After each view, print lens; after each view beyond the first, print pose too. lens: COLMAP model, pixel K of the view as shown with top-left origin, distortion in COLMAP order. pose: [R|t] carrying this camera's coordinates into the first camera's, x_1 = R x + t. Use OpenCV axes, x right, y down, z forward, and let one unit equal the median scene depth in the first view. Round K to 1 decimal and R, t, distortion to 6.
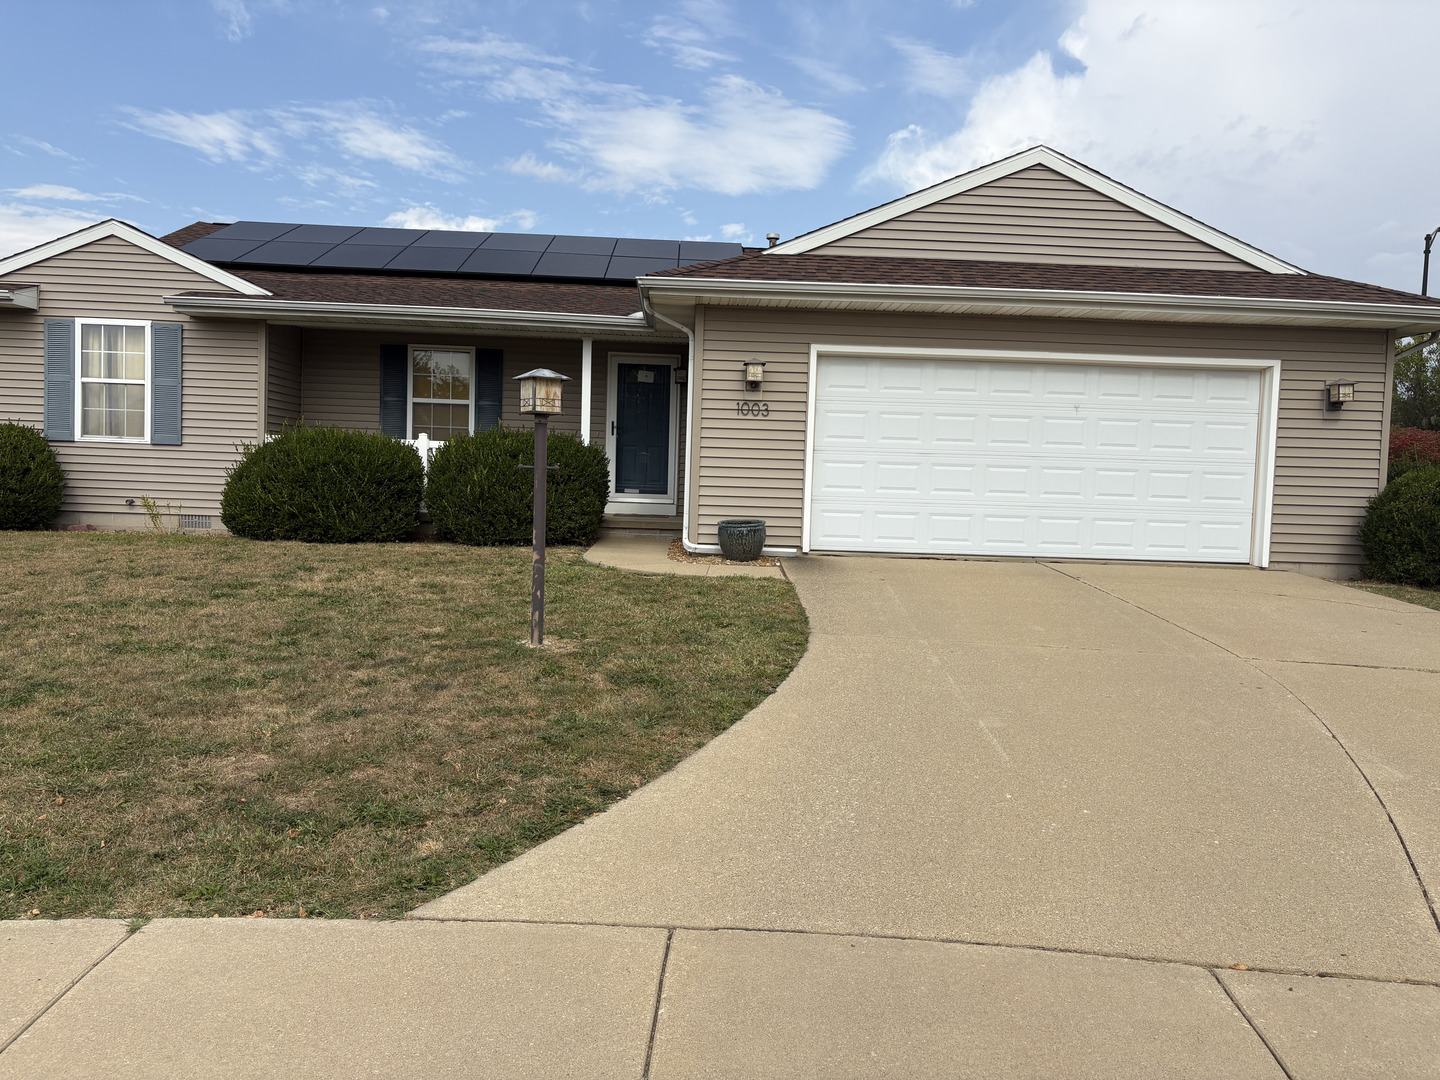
lens RADIAL K [[1084.6, 0, 725.6], [0, 1084.6, 547.0], [0, 0, 1]] dist [0.047975, -0.060212]
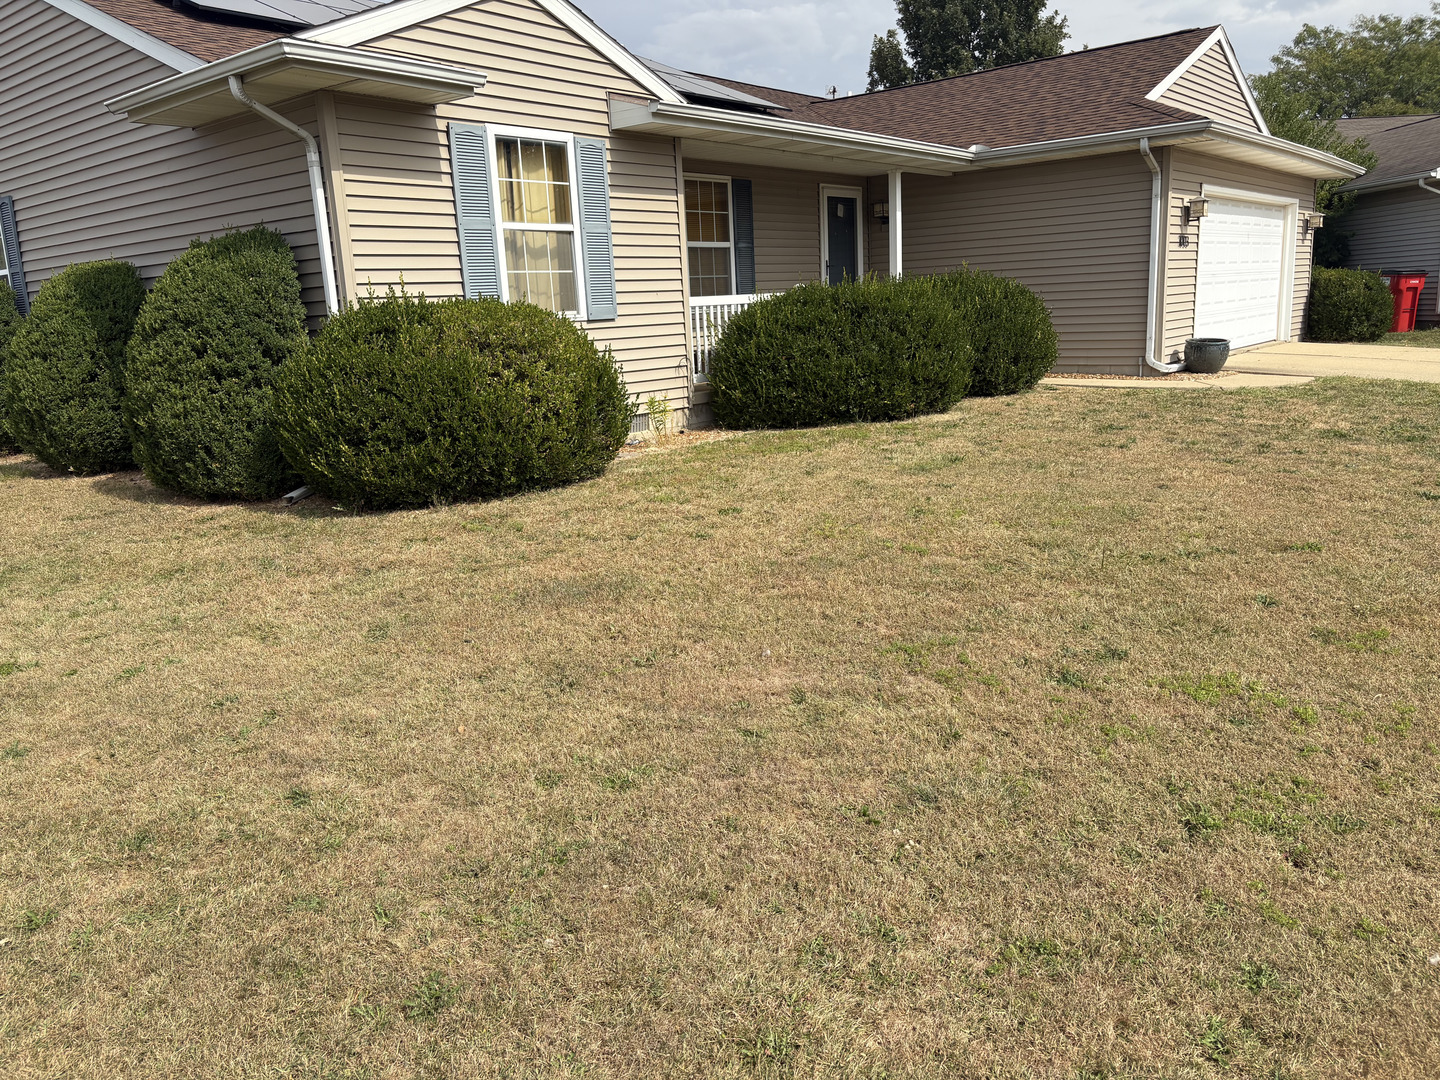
lens RADIAL K [[1084.6, 0, 725.6], [0, 1084.6, 547.0], [0, 0, 1]] dist [0.047975, -0.060212]
pose [[0.673150, -0.224777, 0.704517, -1.156356], [0.110366, 0.972553, 0.204842, -0.100793], [-0.731224, -0.060134, 0.679482, 0.534647]]
